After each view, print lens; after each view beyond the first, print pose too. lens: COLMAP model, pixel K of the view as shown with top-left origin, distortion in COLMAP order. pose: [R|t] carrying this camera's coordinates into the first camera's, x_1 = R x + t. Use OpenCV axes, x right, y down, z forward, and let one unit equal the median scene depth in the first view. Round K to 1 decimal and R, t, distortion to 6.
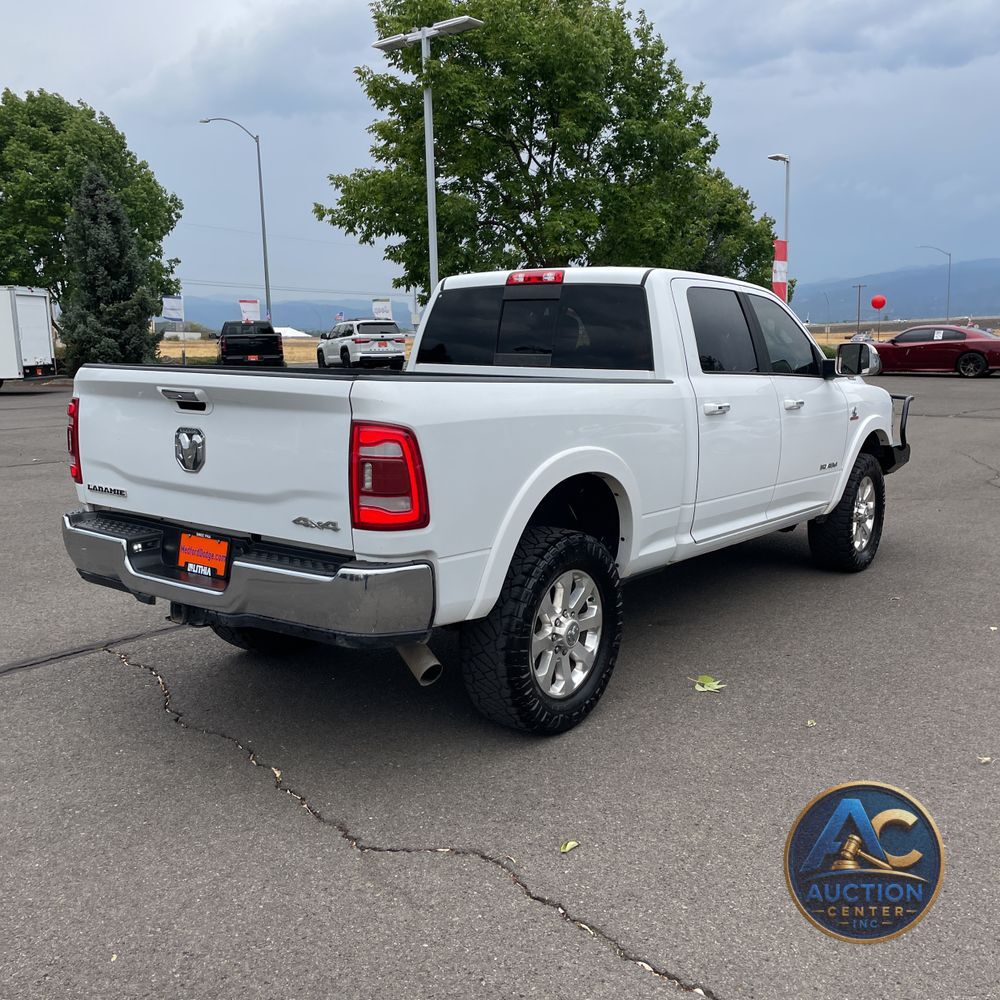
lens RADIAL K [[1007.7, 0, 530.0], [0, 1007.7, 475.3], [0, 0, 1]] dist [0.109855, -0.193176]
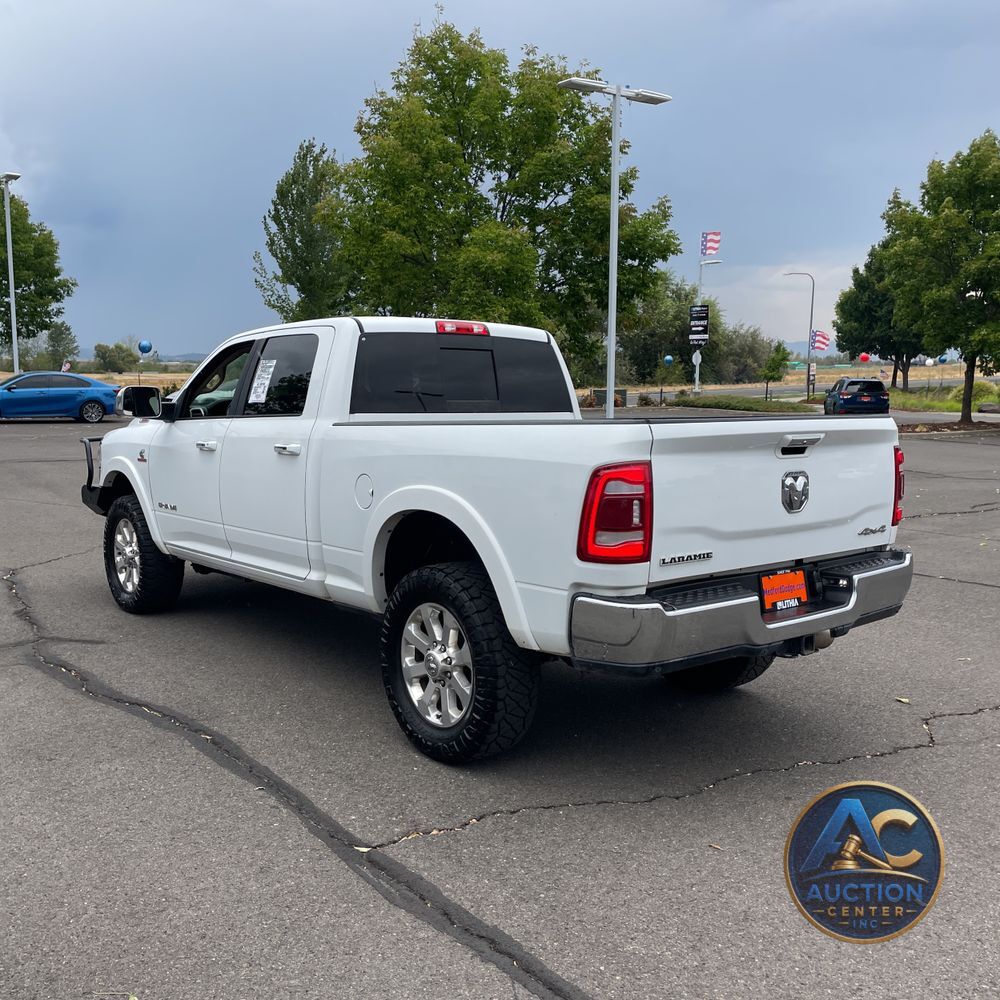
lens RADIAL K [[1004.4, 0, 493.9], [0, 1004.4, 484.1], [0, 0, 1]] dist [0.107911, -0.147384]
pose [[0.253673, -0.094725, 0.962641, -1.025188], [0.126734, 0.989869, 0.064008, -0.100735], [-0.958952, 0.105762, 0.263108, 0.726013]]
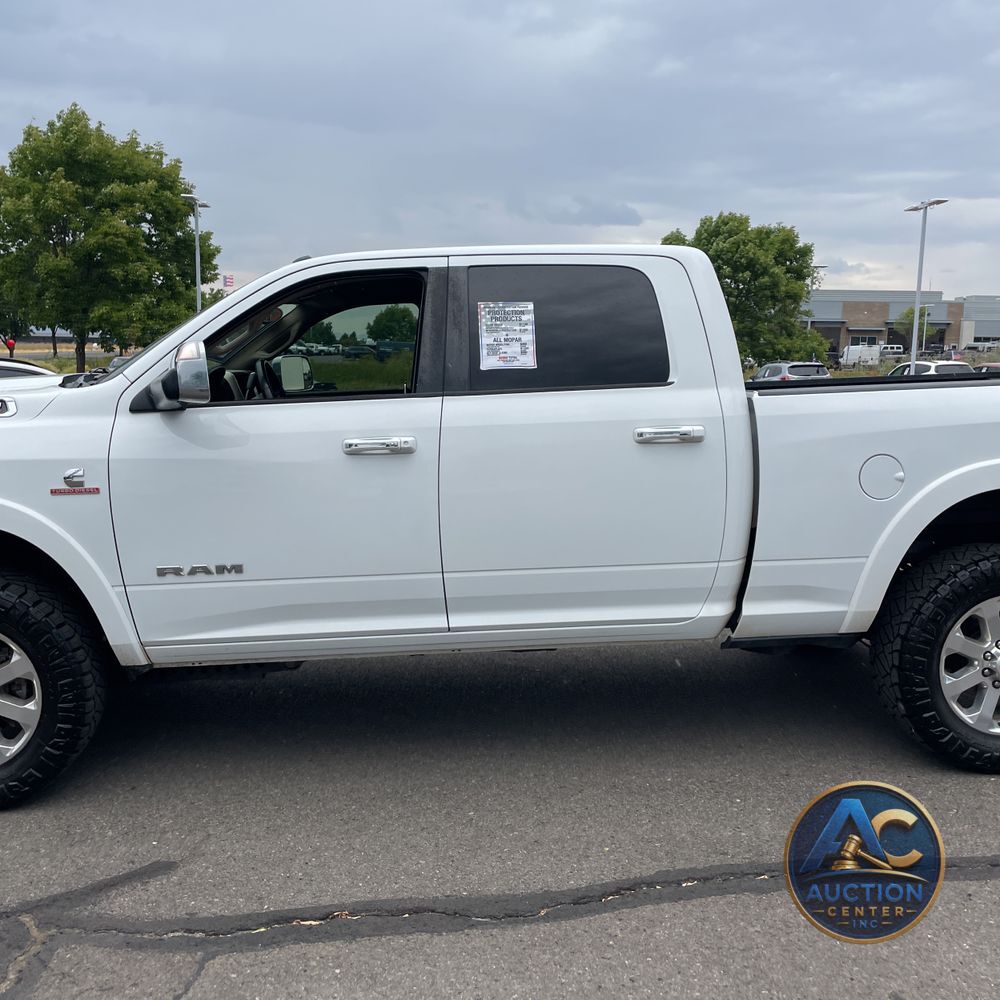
lens RADIAL K [[1004.4, 0, 493.9], [0, 1004.4, 484.1], [0, 0, 1]] dist [0.107911, -0.147384]
pose [[-0.661511, -0.088381, 0.744709, -0.546321], [0.098019, 0.974323, 0.202700, -0.212754], [-0.743502, 0.207085, -0.635862, 1.697651]]
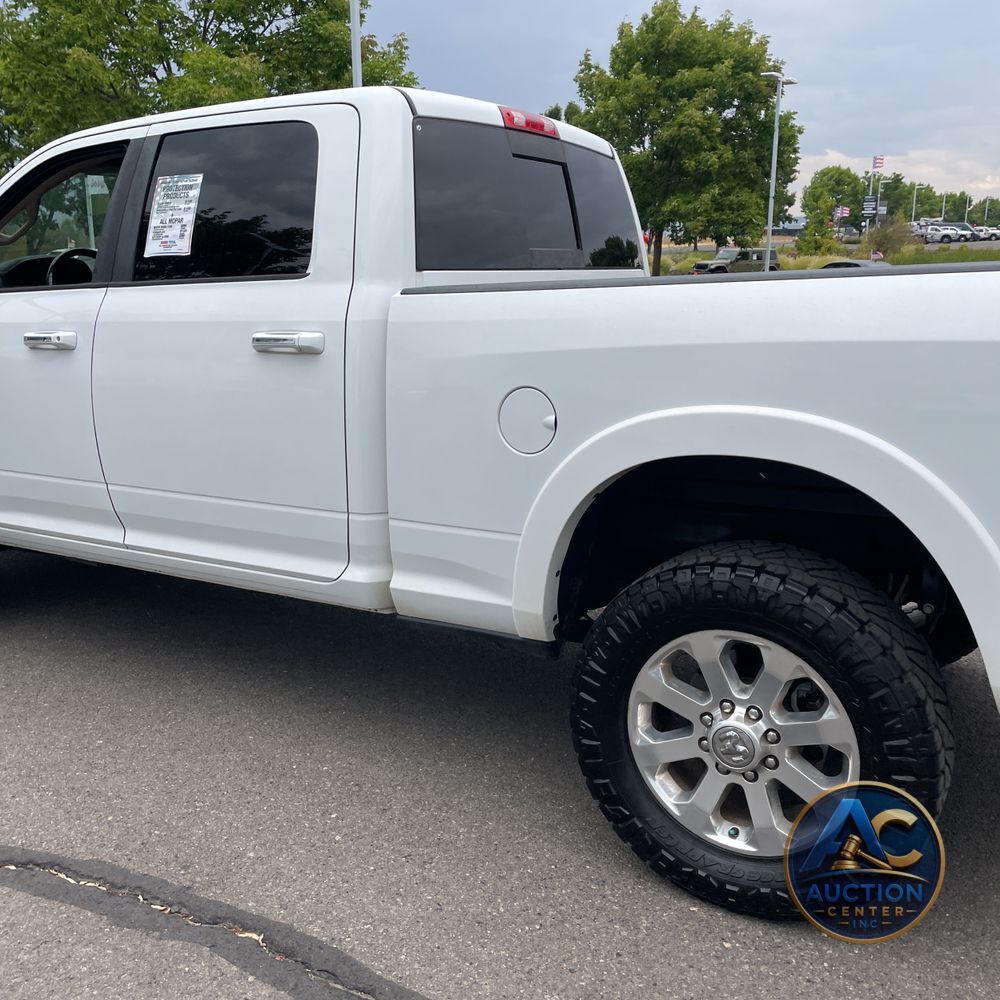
lens RADIAL K [[1004.4, 0, 493.9], [0, 1004.4, 484.1], [0, 0, 1]] dist [0.107911, -0.147384]
pose [[-0.085677, -0.214847, 0.972882, -0.653587], [0.140730, 0.964073, 0.225296, -0.129049], [-0.986334, 0.156216, -0.052364, 1.109910]]
